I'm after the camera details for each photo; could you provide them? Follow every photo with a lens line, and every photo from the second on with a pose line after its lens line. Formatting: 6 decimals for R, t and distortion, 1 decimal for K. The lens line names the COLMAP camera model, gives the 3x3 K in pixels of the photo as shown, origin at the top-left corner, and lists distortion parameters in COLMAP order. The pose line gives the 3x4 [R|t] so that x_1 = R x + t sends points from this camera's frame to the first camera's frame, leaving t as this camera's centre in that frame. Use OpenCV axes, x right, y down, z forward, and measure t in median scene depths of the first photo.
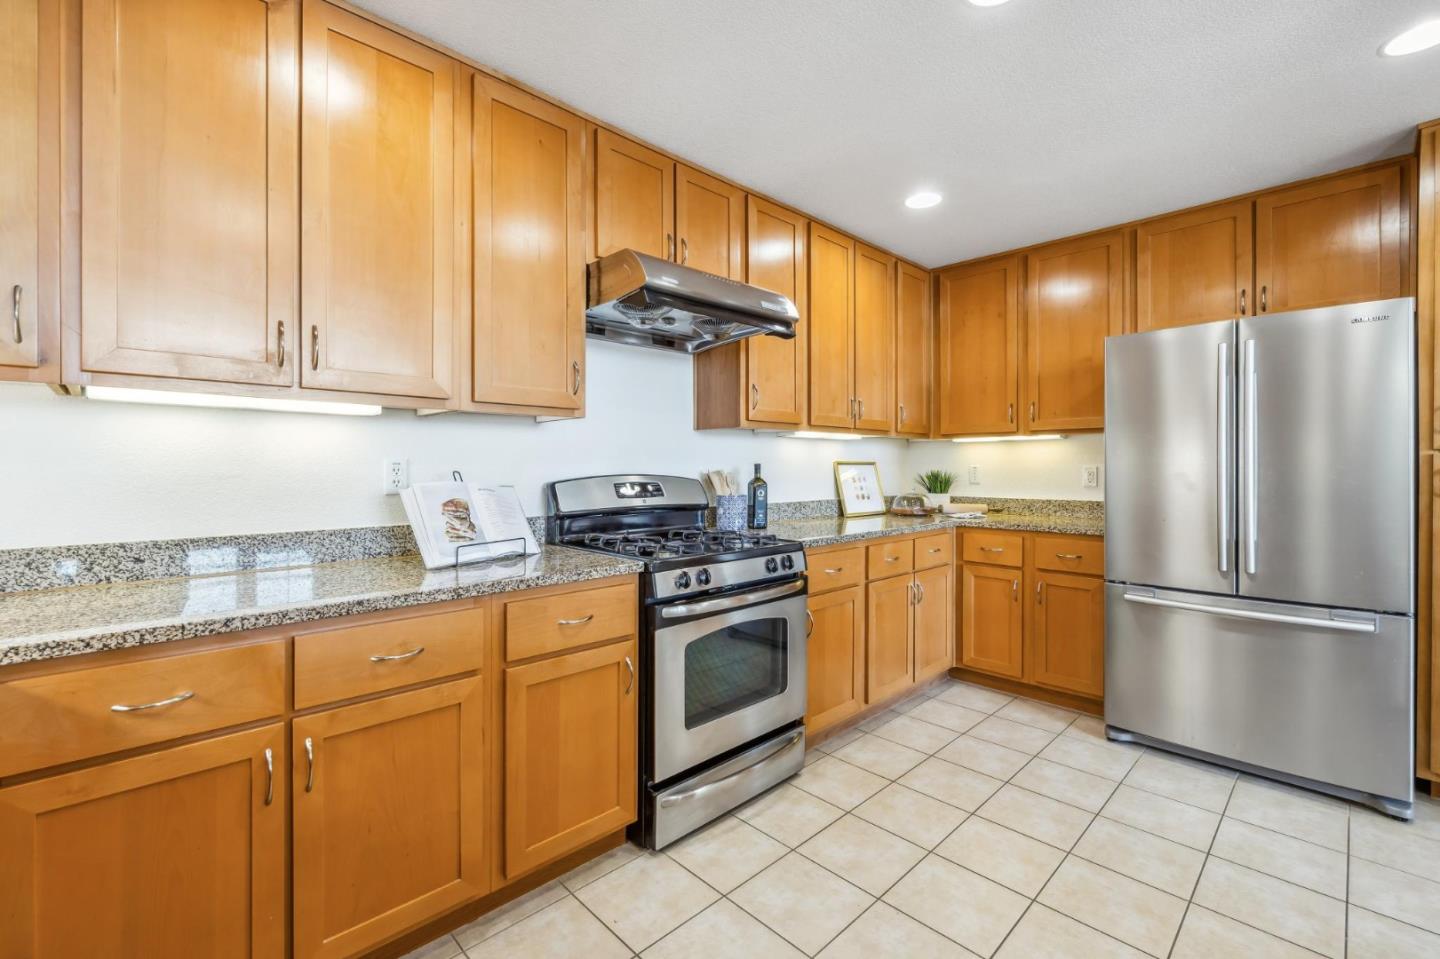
lens RADIAL K [[611.2, 0, 716.1], [0, 611.2, 471.1], [0, 0, 1]] dist [-0.001485, -0.000330]
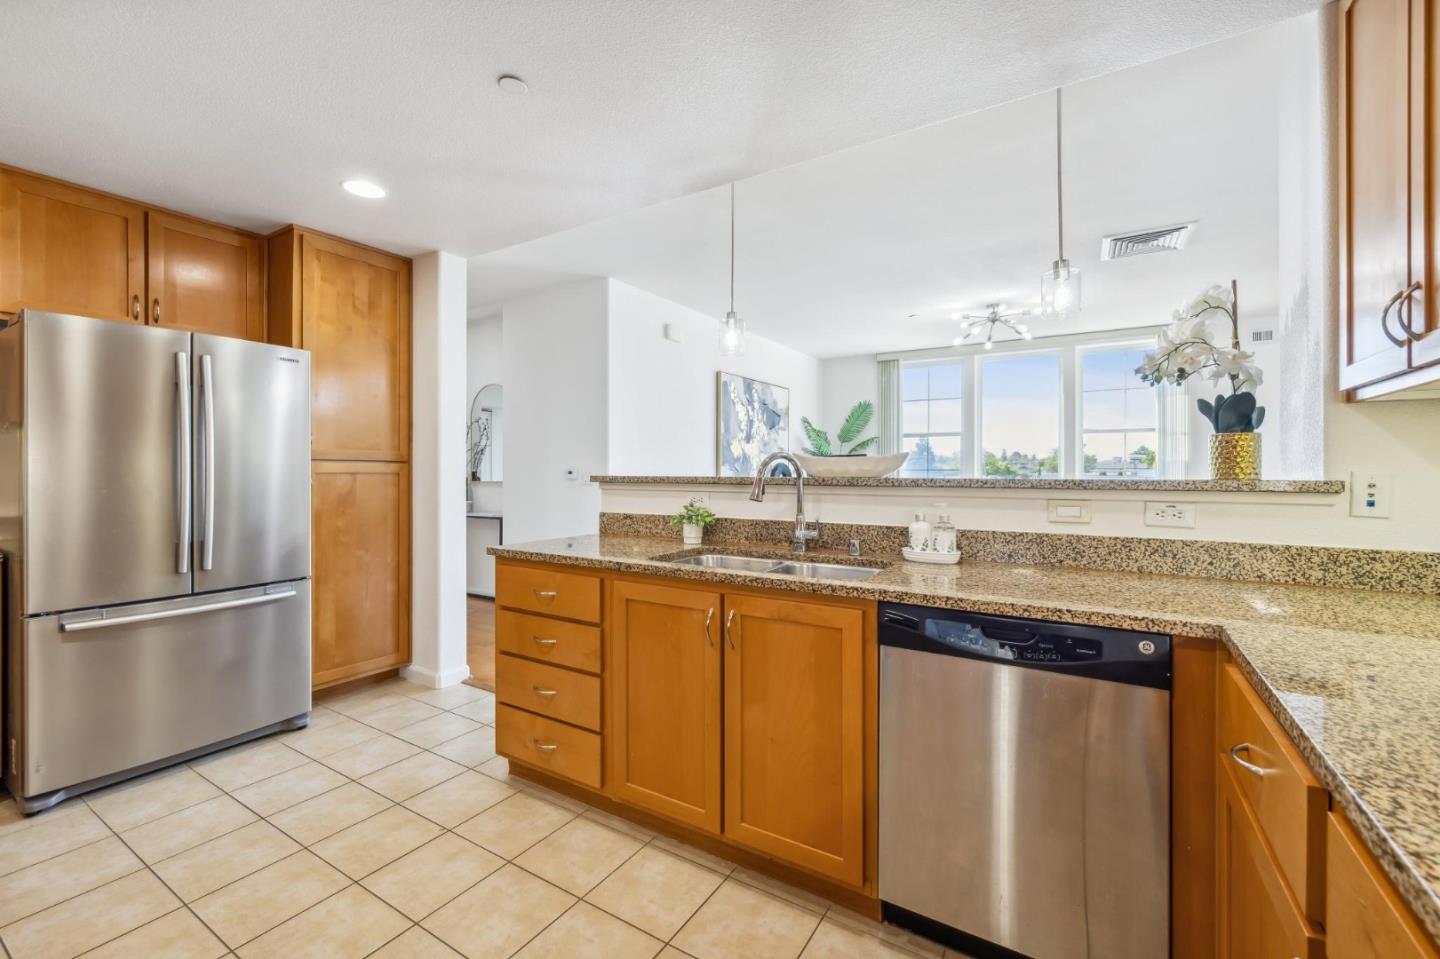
lens RADIAL K [[611.2, 0, 712.5], [0, 611.2, 471.6], [0, 0, 1]] dist [-0.001485, -0.000330]
pose [[-0.236069, -0.000375, 0.971736, -0.410384], [0.005095, 0.999986, 0.001624, -0.005879], [-0.971723, 0.005334, -0.236063, 0.394318]]
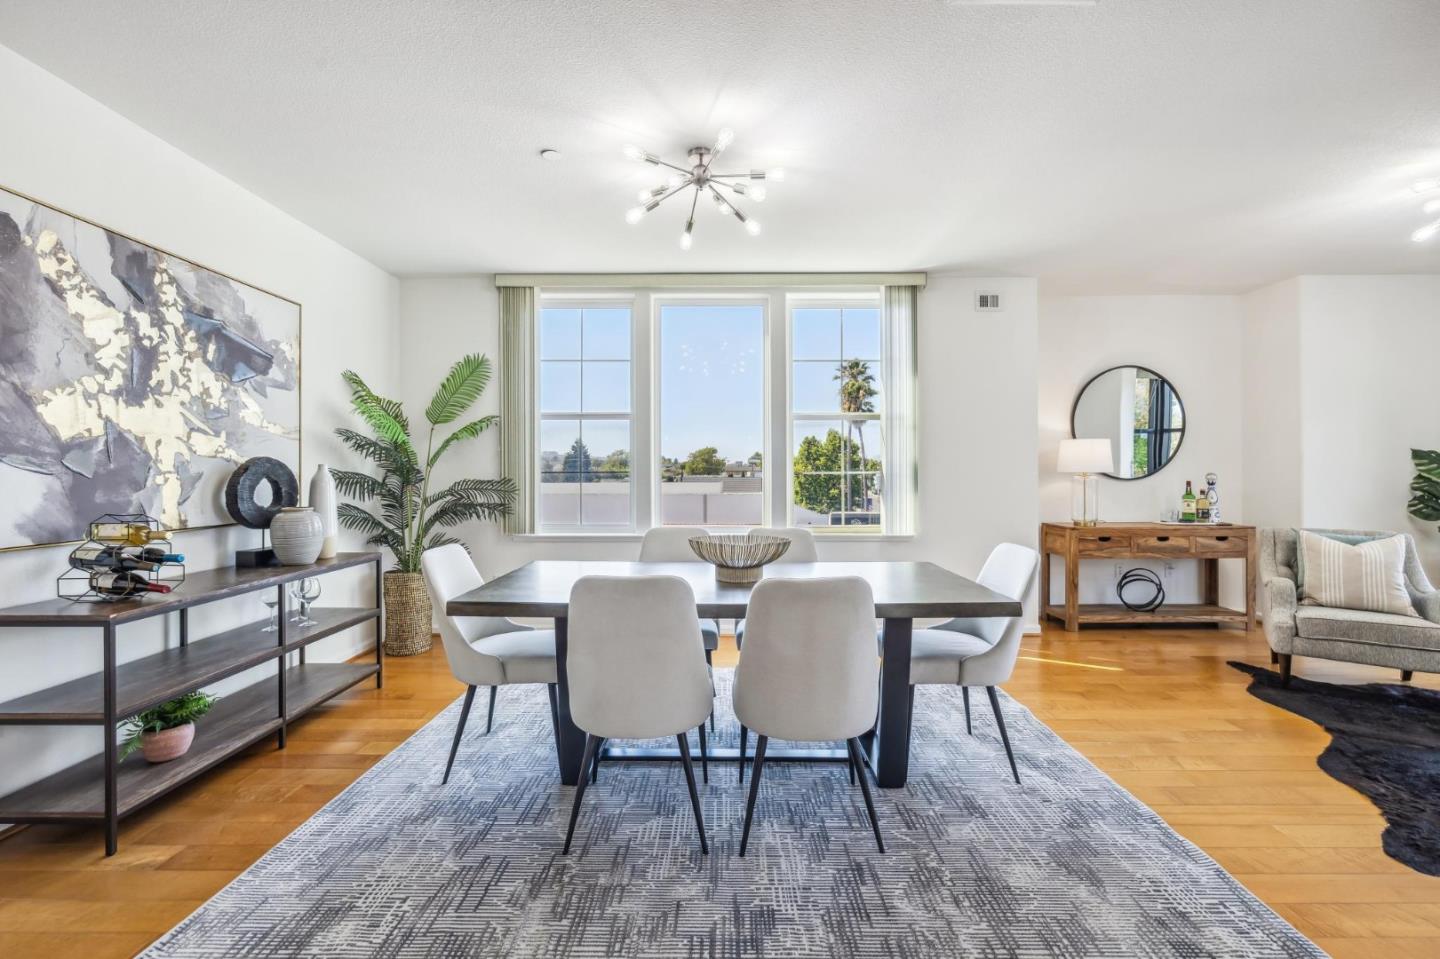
lens RADIAL K [[611.2, 0, 718.8], [0, 611.2, 480.4], [0, 0, 1]] dist [-0.001485, -0.000330]
pose [[-0.714646, -0.004820, 0.699470, 0.732340], [0.007512, 0.999866, 0.014565, -0.003757], [-0.699446, 0.015663, -0.714514, -0.360347]]
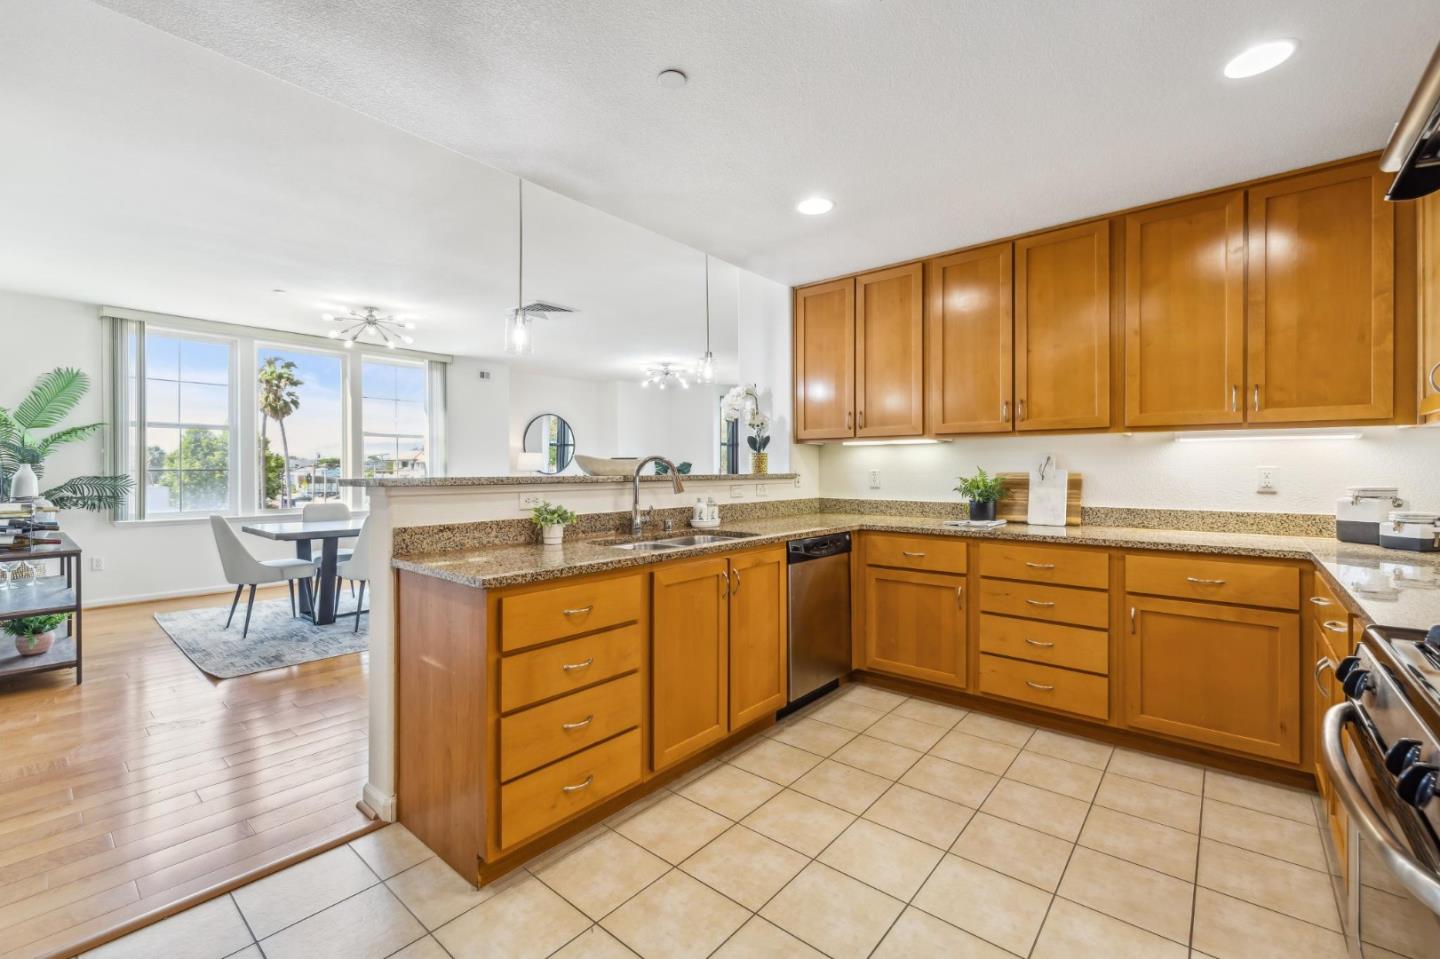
lens RADIAL K [[611.2, 0, 717.8], [0, 611.2, 471.8], [0, 0, 1]] dist [-0.001485, -0.000330]
pose [[-0.994757, 0.004683, -0.102160, 0.504577], [0.003738, 0.999948, 0.009447, -0.013045], [0.102199, 0.009016, -0.994723, 1.304641]]
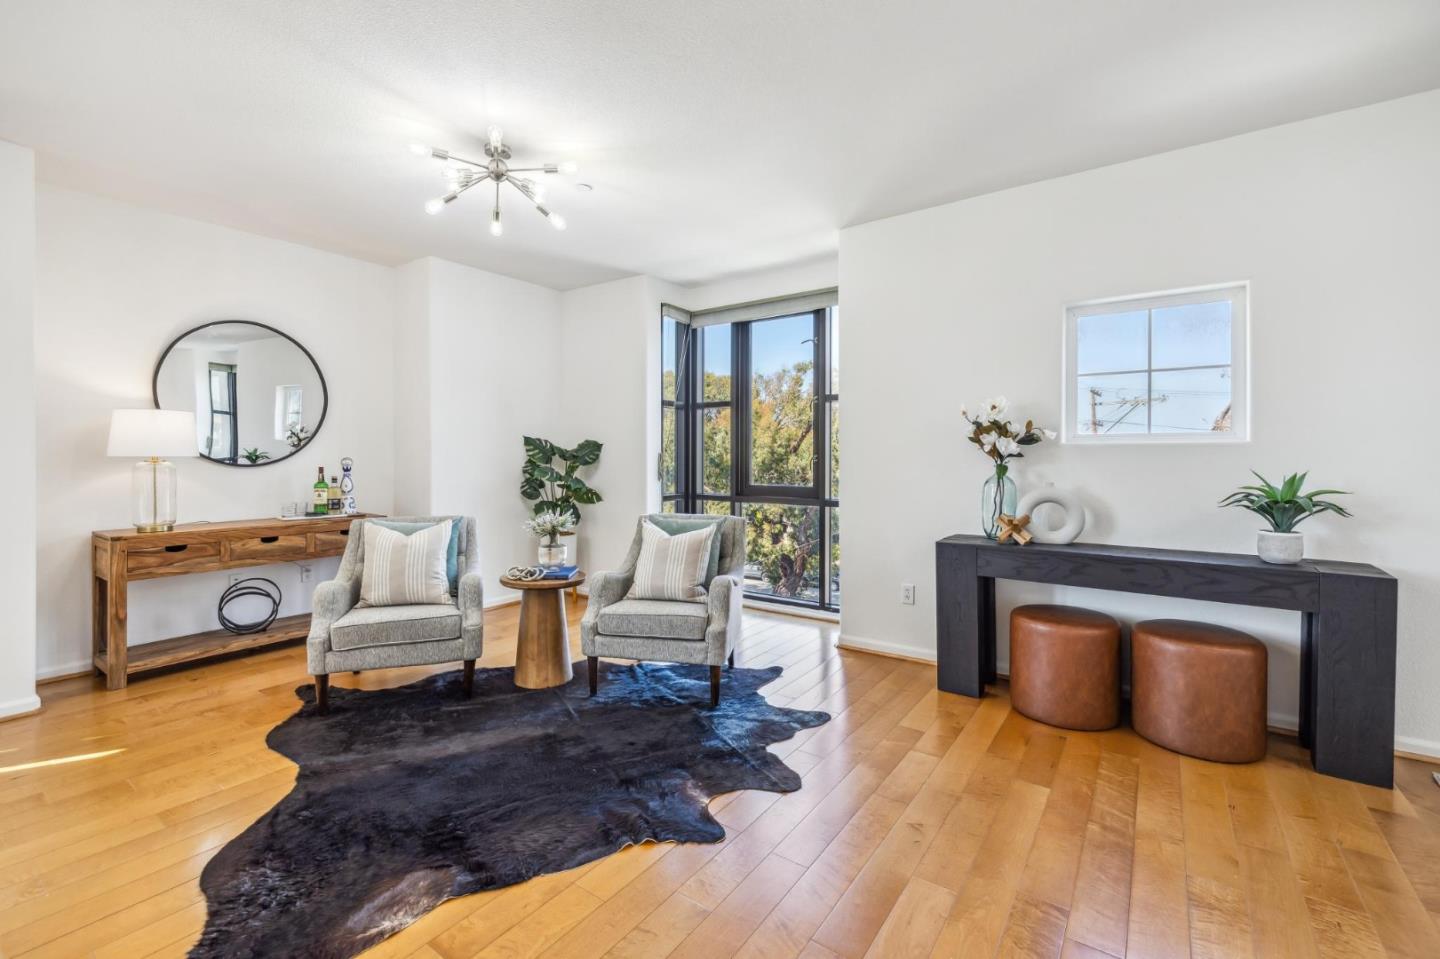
lens RADIAL K [[611.2, 0, 720.8], [0, 611.2, 461.1], [0, 0, 1]] dist [-0.001485, -0.000330]
pose [[-0.984538, 0.005198, -0.175095, 0.195154], [0.003017, 0.999915, 0.012720, 0.004459], [0.175146, 0.011995, -0.984469, -1.024645]]
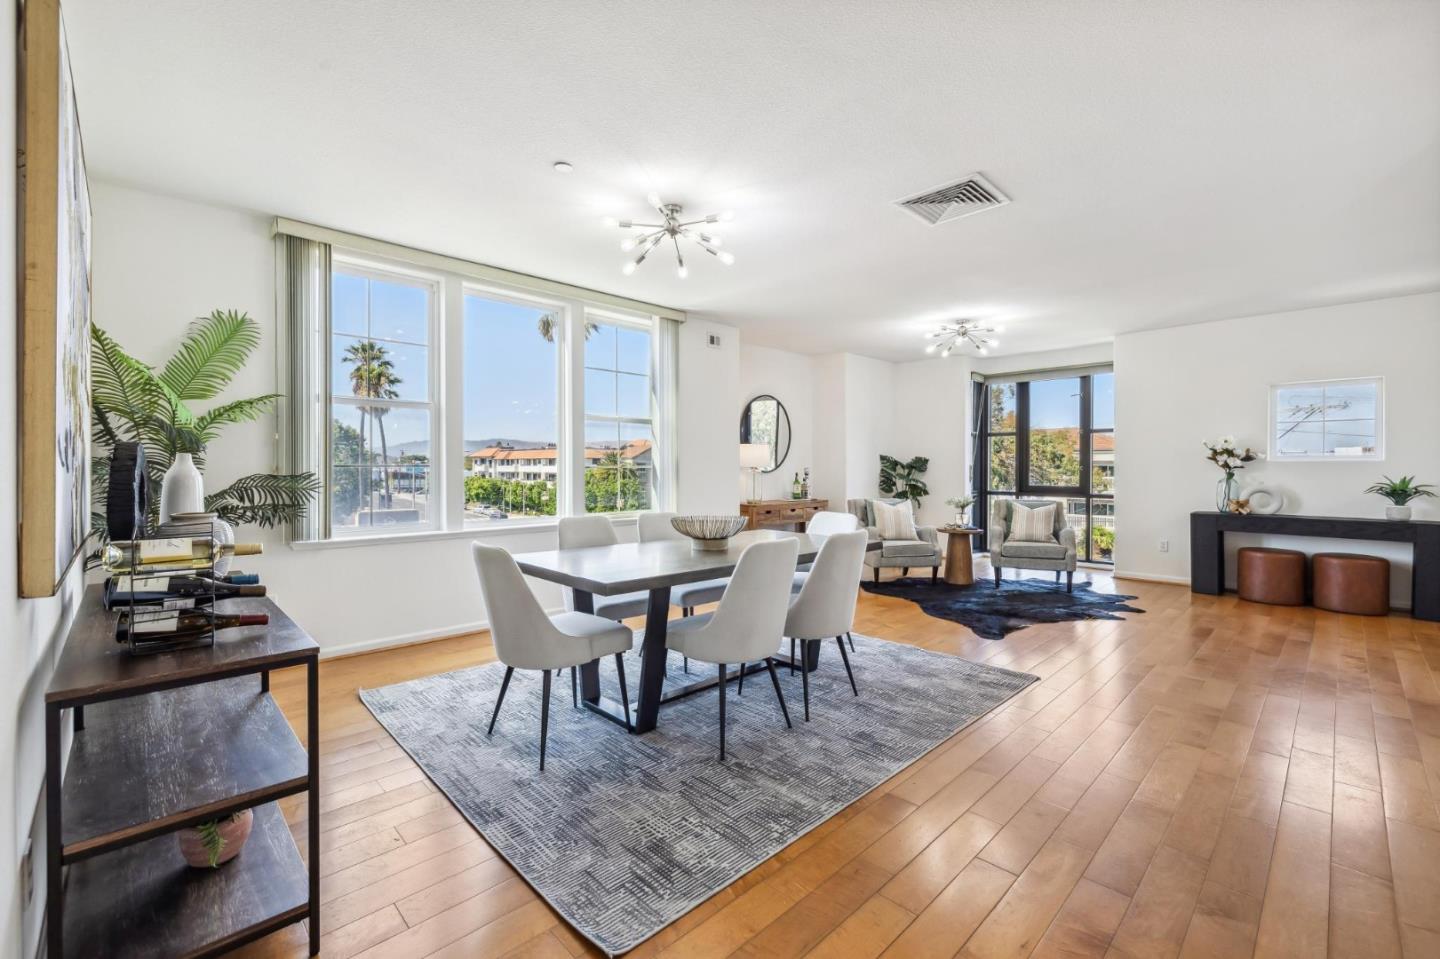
lens RADIAL K [[611.2, 0, 713.3], [0, 611.2, 470.0], [0, 0, 1]] dist [-0.001485, -0.000330]
pose [[-0.999997, 0.002136, 0.001477, 1.497501], [0.002151, 0.999945, 0.010220, -0.007363], [-0.001455, 0.010223, -0.999947, 0.291877]]
